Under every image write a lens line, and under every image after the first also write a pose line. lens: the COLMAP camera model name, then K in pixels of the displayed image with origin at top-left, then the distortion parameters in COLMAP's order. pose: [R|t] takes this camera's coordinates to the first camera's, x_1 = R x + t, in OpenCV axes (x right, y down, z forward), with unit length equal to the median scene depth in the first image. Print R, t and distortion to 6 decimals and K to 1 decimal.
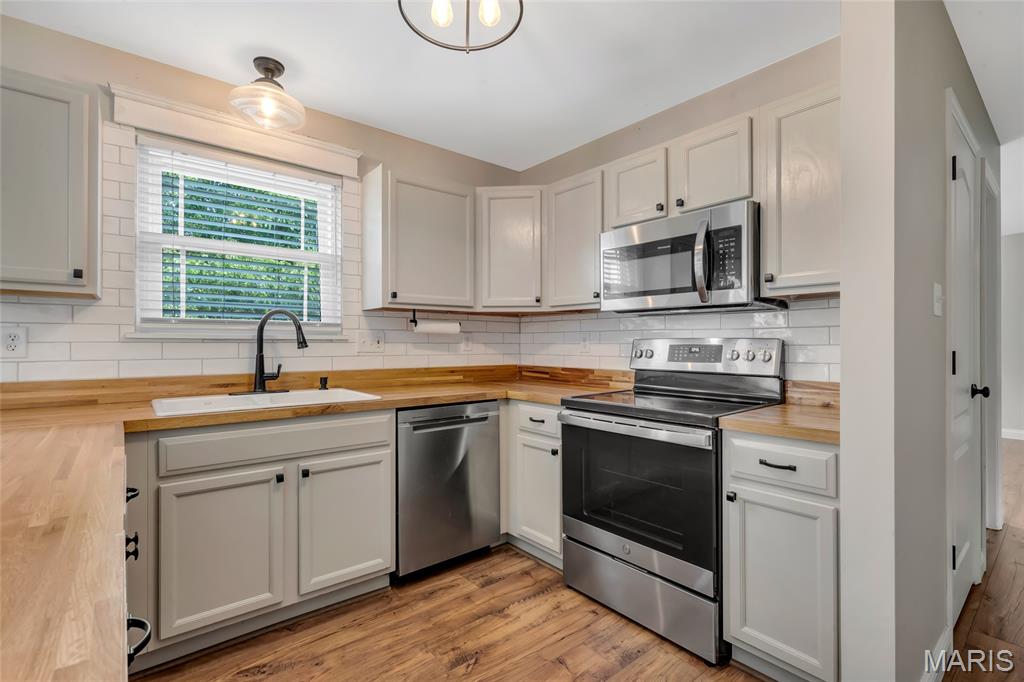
lens RADIAL K [[472.8, 0, 509.3], [0, 472.8, 342.8], [0, 0, 1]] dist [-0.002475, 0.000633]
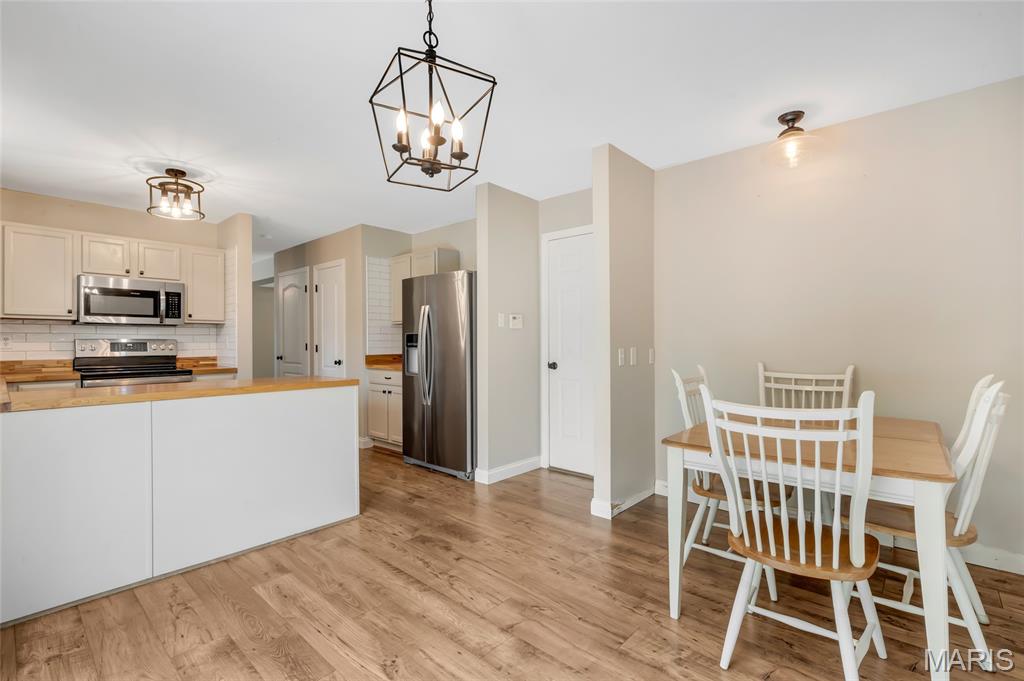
lens RADIAL K [[465.3, 0, 512.0], [0, 465.3, 340.5], [0, 0, 1]] dist [-0.002537, -0.000136]
pose [[-0.142183, 0.000847, 0.989840, -1.834277], [0.002445, 0.999997, -0.000505, 0.000977], [-0.989837, 0.002348, -0.142185, -0.299150]]
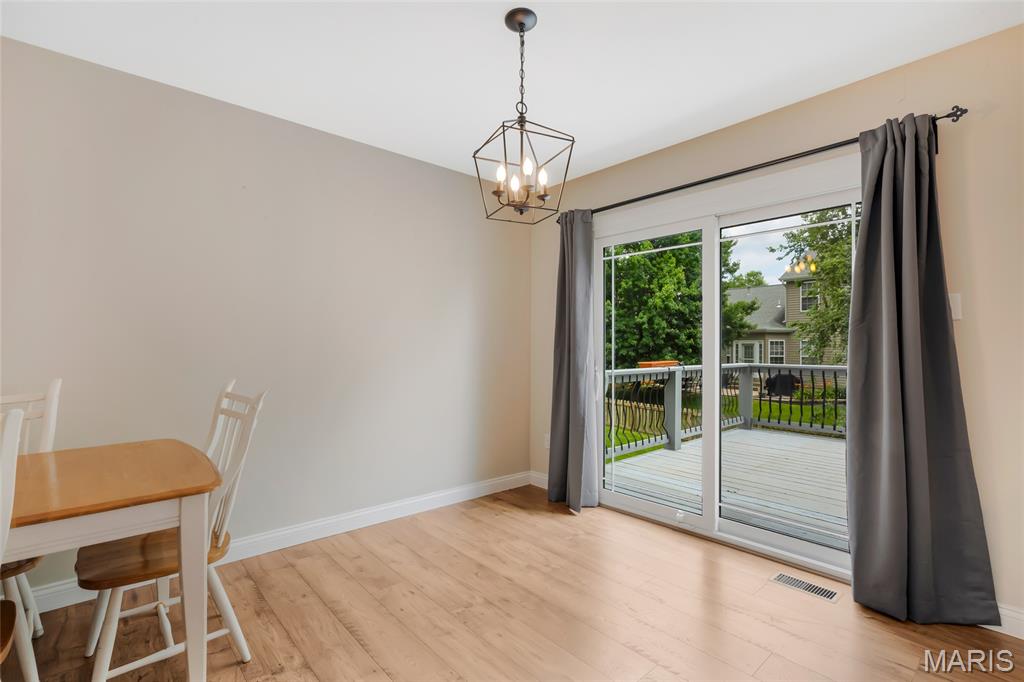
lens RADIAL K [[472.8, 0, 509.3], [0, 472.8, 342.8], [0, 0, 1]] dist [-0.002475, 0.000633]
pose [[0.028254, -0.003365, -0.999595, -0.310025], [-0.000693, 0.999994, -0.003386, -0.000397], [0.999601, 0.000788, 0.028251, -0.325842]]
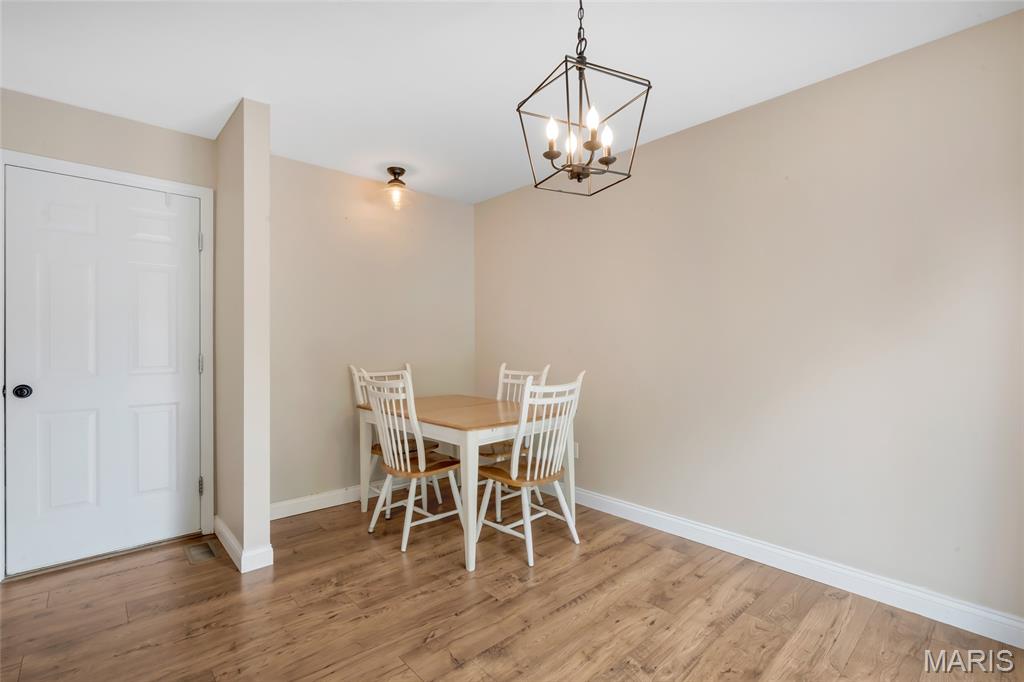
lens RADIAL K [[463.9, 0, 507.1], [0, 463.9, 338.3], [0, 0, 1]] dist [-0.003377, 0.000776]
pose [[-0.998935, -0.000116, -0.046137, -1.017837], [0.000512, 0.999908, -0.013588, -0.001717], [0.046135, -0.013597, -0.998843, 0.385251]]
